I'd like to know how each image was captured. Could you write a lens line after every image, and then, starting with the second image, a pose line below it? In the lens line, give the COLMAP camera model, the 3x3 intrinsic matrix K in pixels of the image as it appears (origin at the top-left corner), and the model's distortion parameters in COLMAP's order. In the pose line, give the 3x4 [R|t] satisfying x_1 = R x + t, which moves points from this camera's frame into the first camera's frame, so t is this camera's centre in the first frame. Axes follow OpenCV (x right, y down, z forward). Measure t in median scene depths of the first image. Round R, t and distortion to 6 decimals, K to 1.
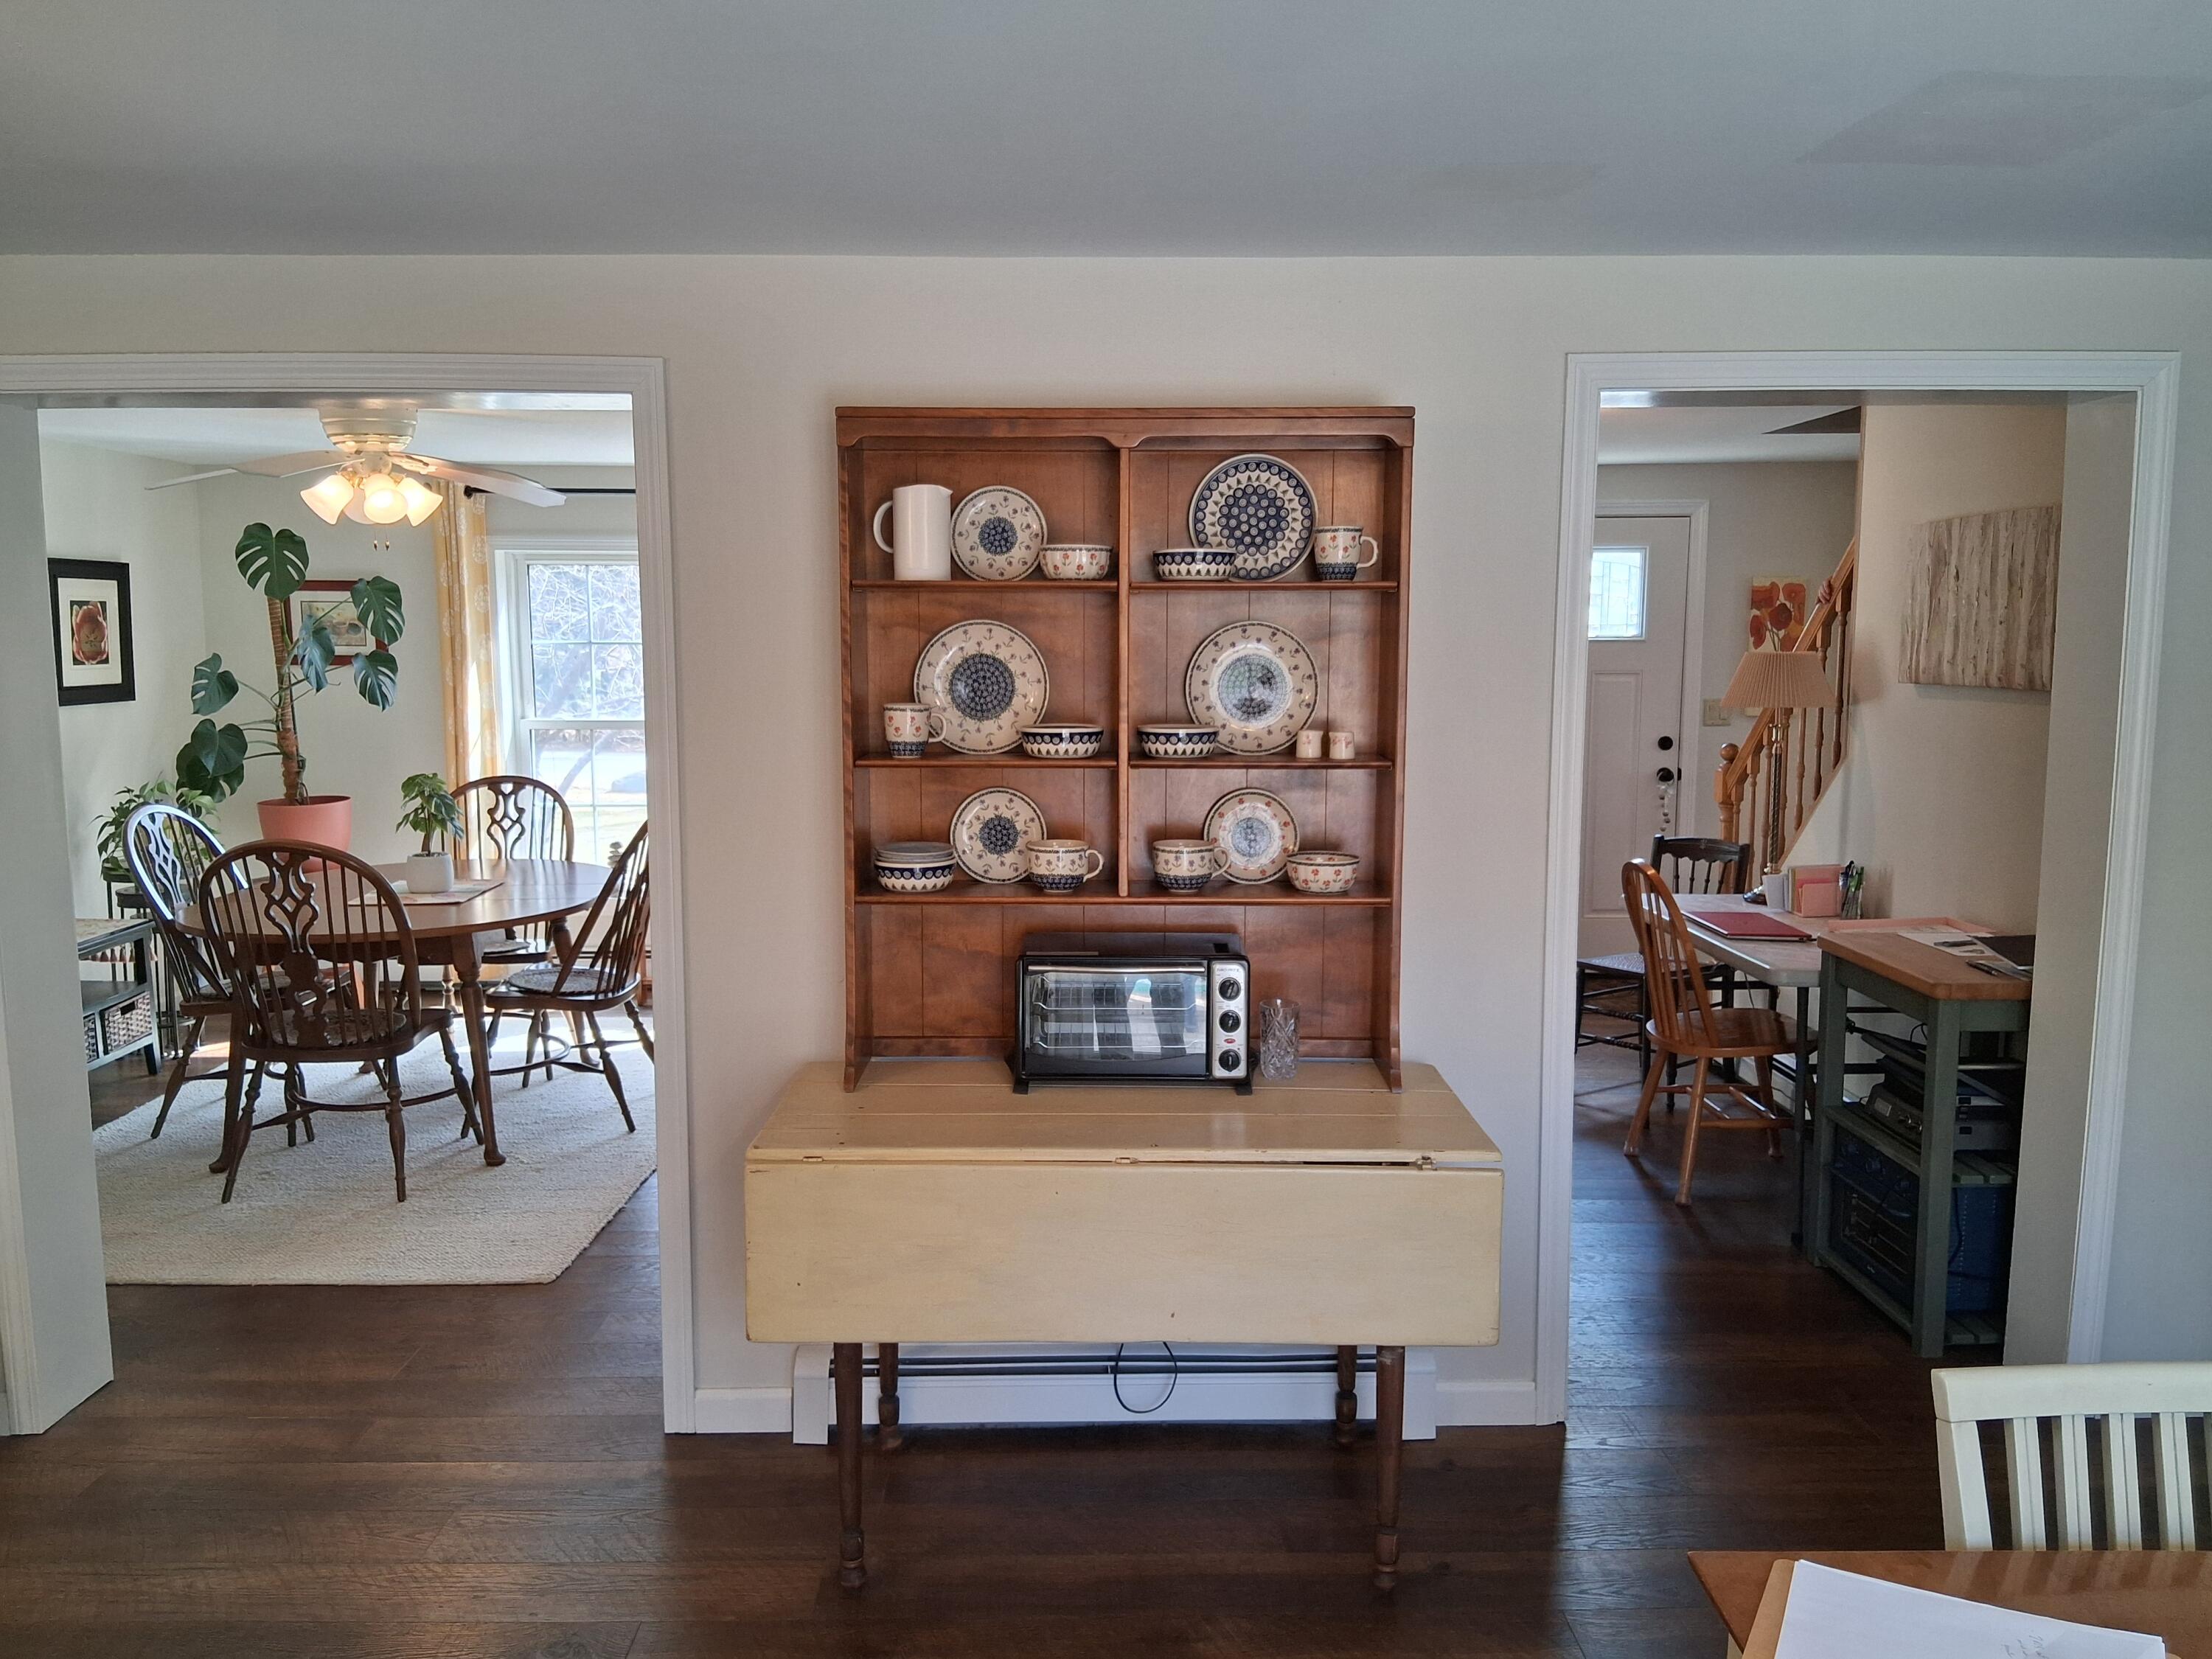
lens RADIAL K [[1679.7, 0, 1105.7], [0, 1679.7, 821.0], [0, 0, 1]] dist [0.126279, -0.222490]
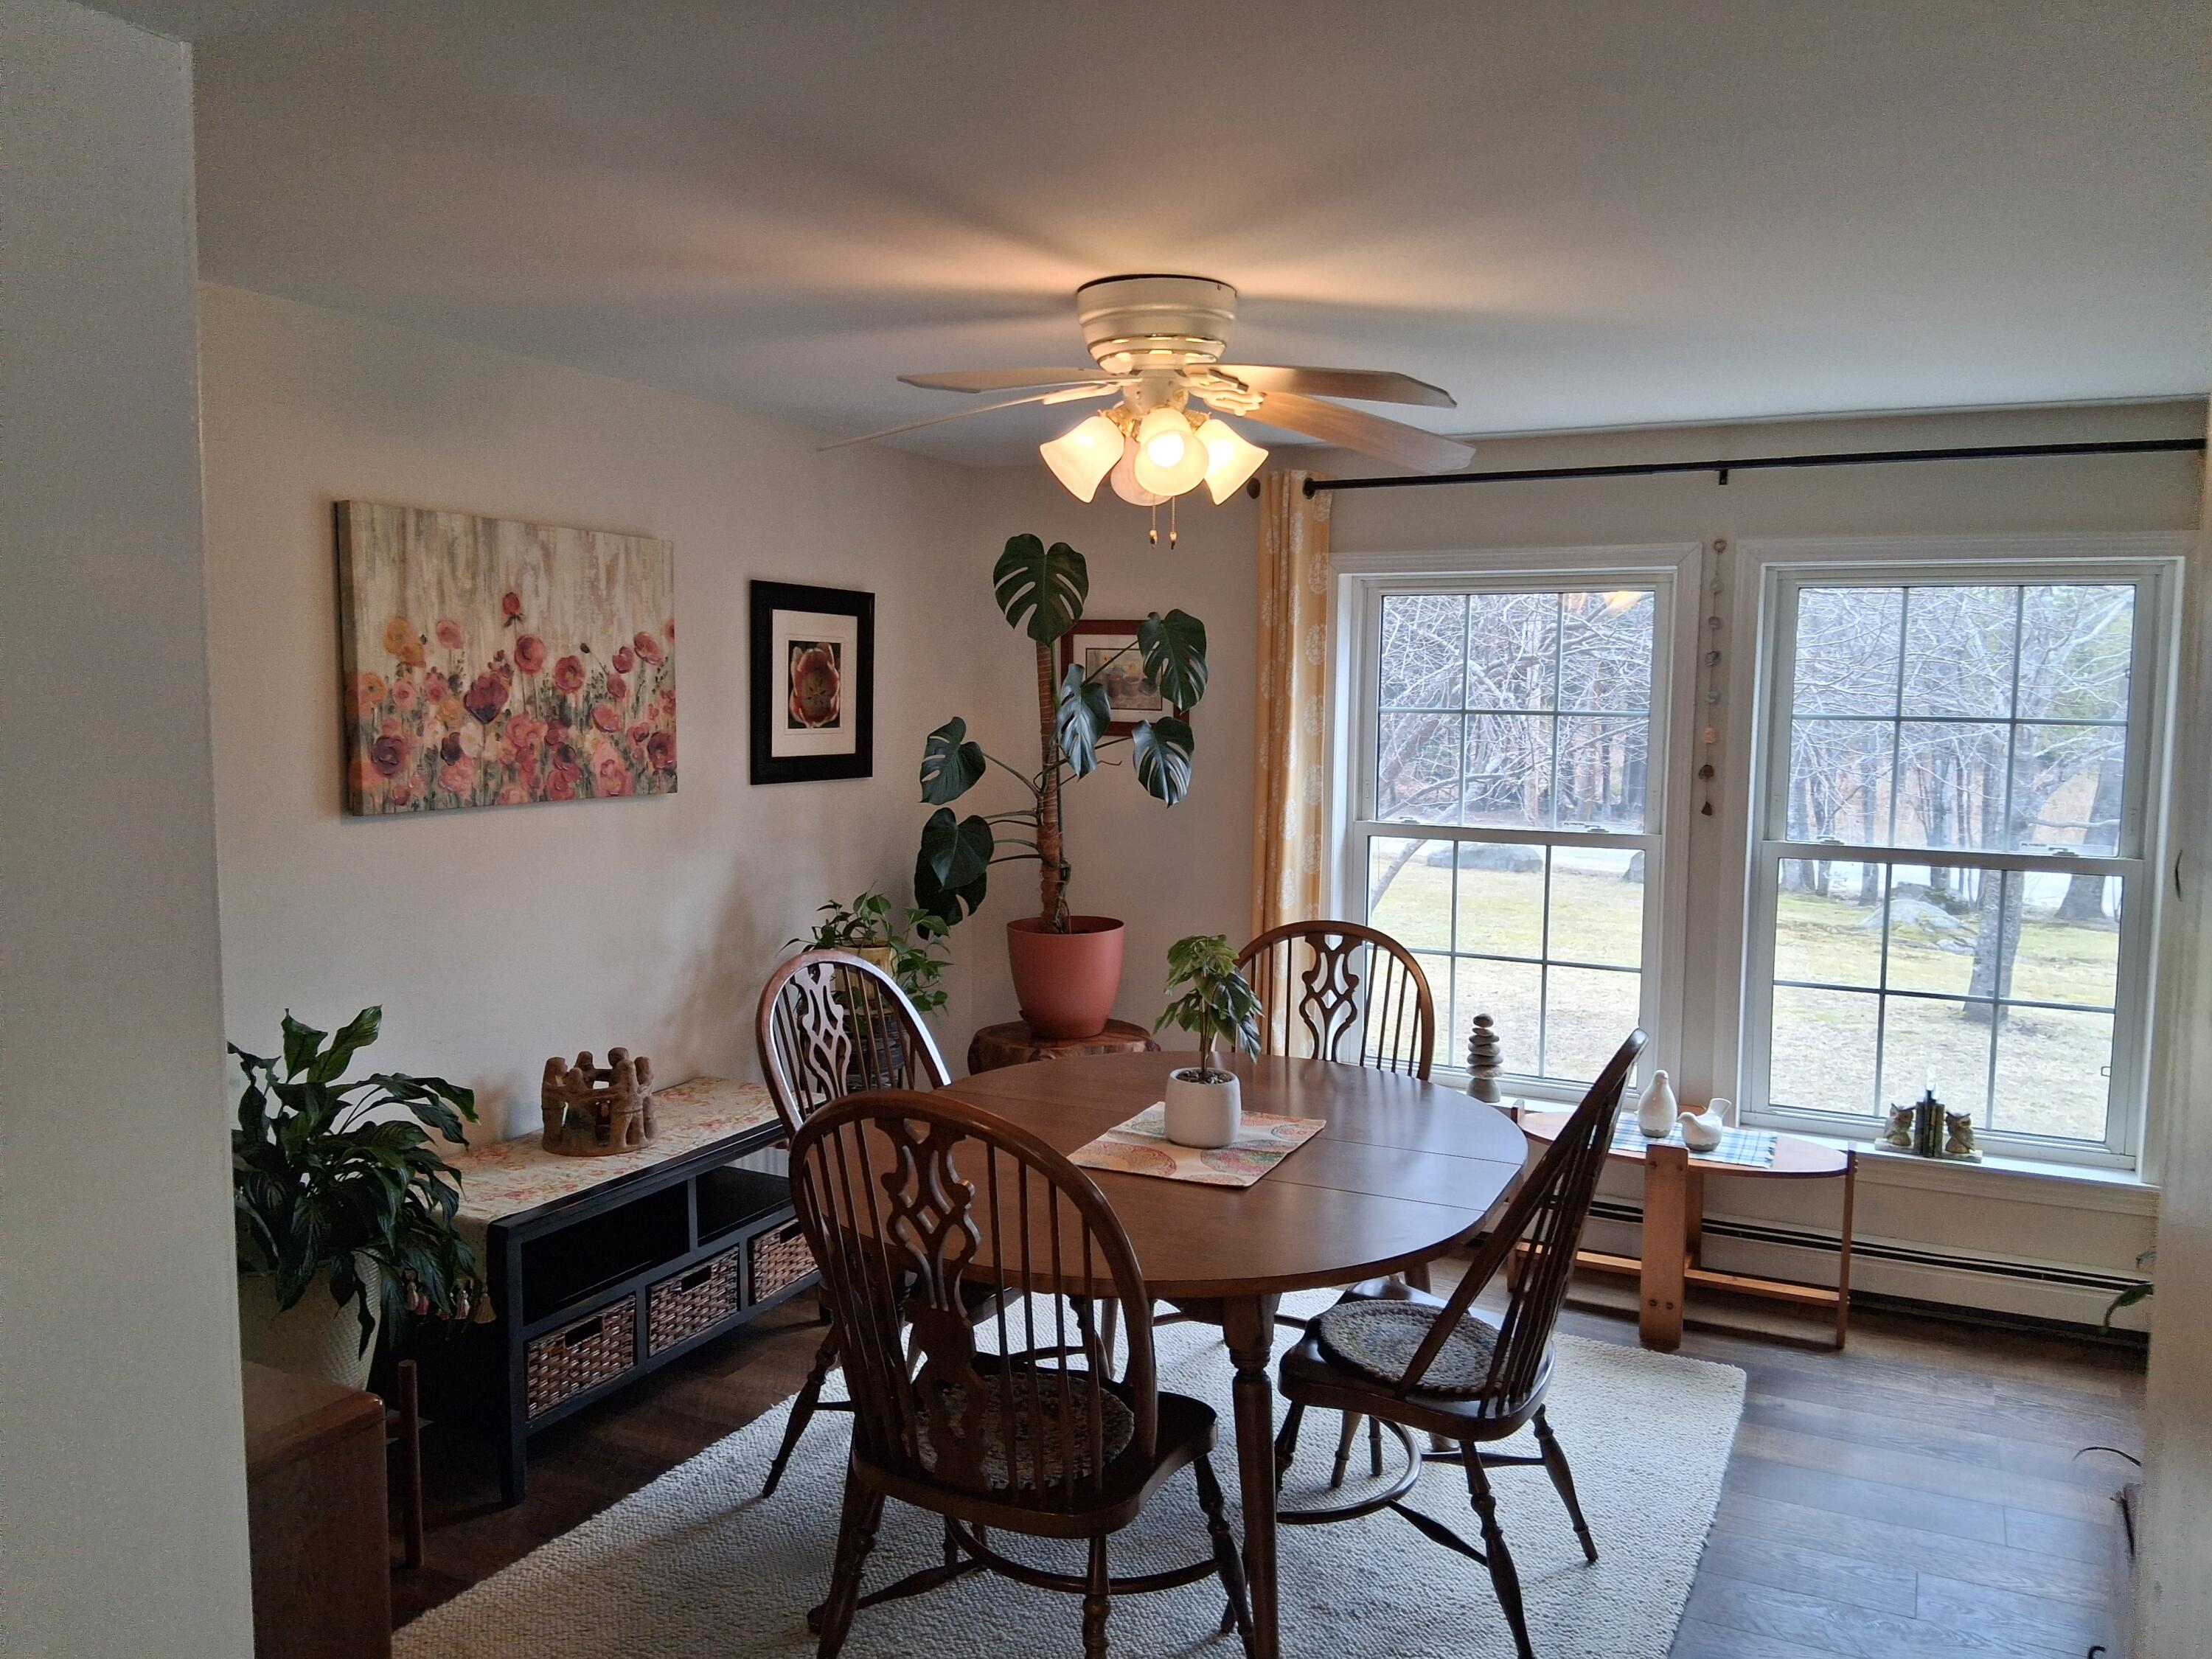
lens RADIAL K [[1679.7, 0, 1105.7], [0, 1679.7, 821.0], [0, 0, 1]] dist [0.126279, -0.222490]
pose [[0.892149, 0.051967, -0.448742, -0.151576], [-0.068974, 0.997384, -0.021625, -0.044467], [0.446444, 0.050244, 0.893400, 0.407693]]
